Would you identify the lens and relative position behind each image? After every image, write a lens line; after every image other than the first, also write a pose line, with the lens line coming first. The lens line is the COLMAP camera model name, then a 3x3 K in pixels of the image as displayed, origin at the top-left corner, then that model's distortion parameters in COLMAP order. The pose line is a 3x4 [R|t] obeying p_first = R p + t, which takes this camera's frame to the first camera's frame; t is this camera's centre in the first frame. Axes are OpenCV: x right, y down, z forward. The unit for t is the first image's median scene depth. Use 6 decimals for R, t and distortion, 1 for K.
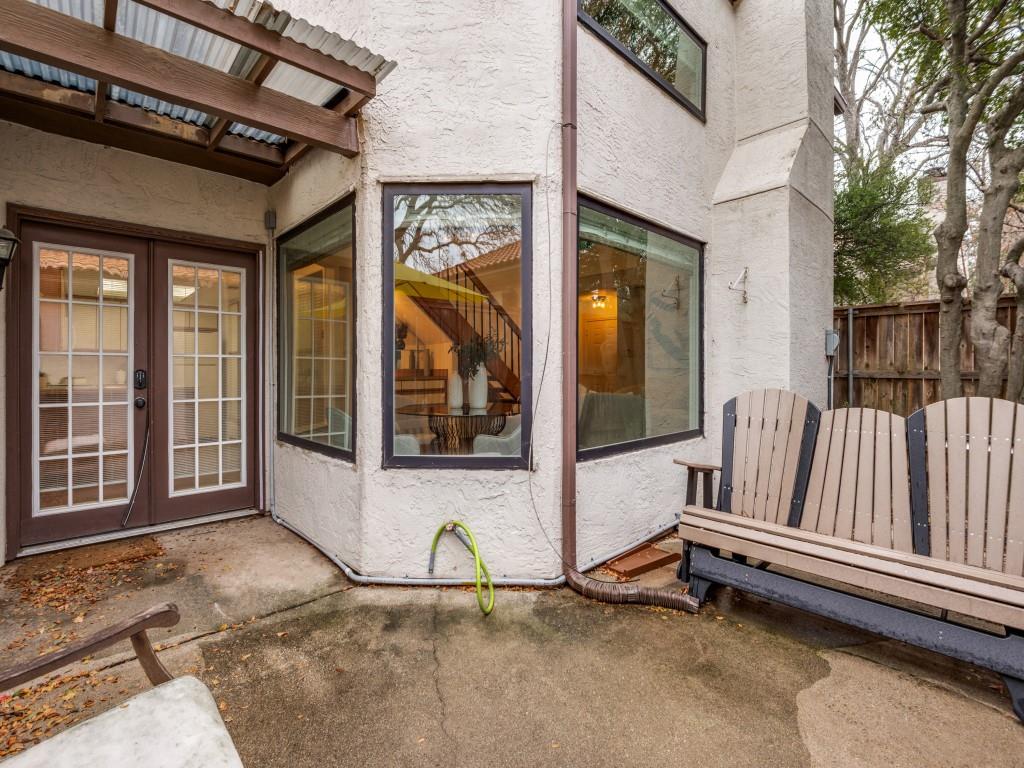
lens RADIAL K [[473.1, 0, 511.5], [0, 473.1, 364.8], [0, 0, 1]] dist [0.000959, -0.008984]
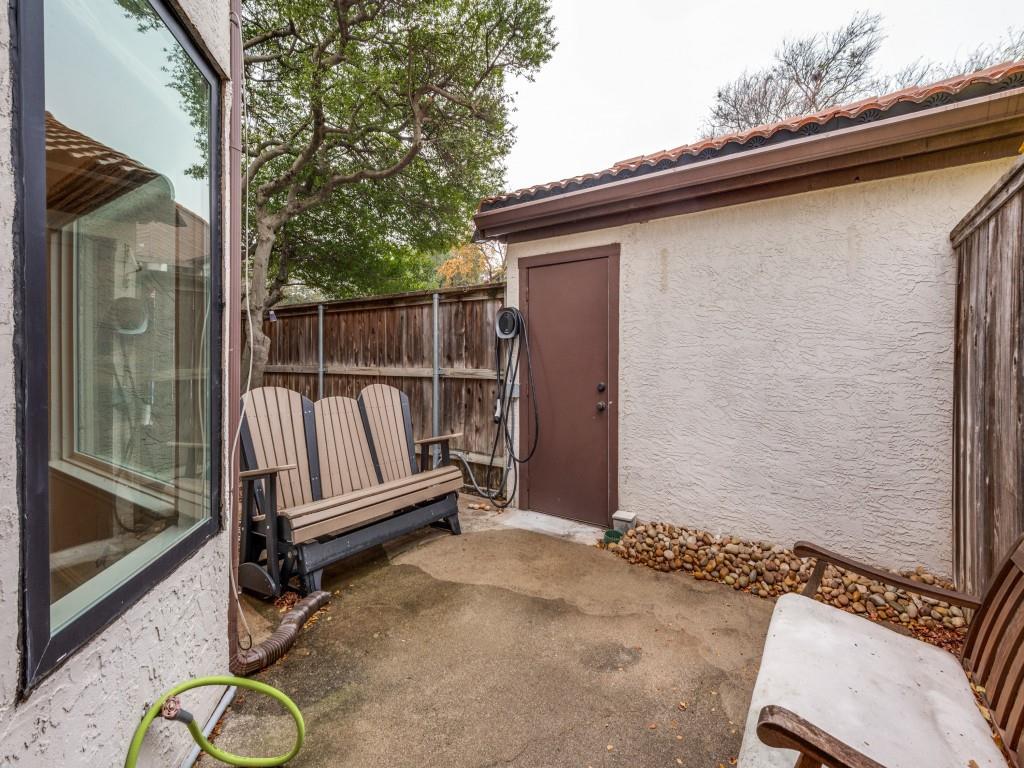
lens RADIAL K [[473.1, 0, 511.5], [0, 473.1, 364.8], [0, 0, 1]] dist [0.000959, -0.008984]
pose [[-0.220707, -0.005775, 0.975323, -0.786069], [-0.002059, 0.999983, 0.005455, -0.006775], [-0.975338, -0.000804, -0.220715, 0.912006]]
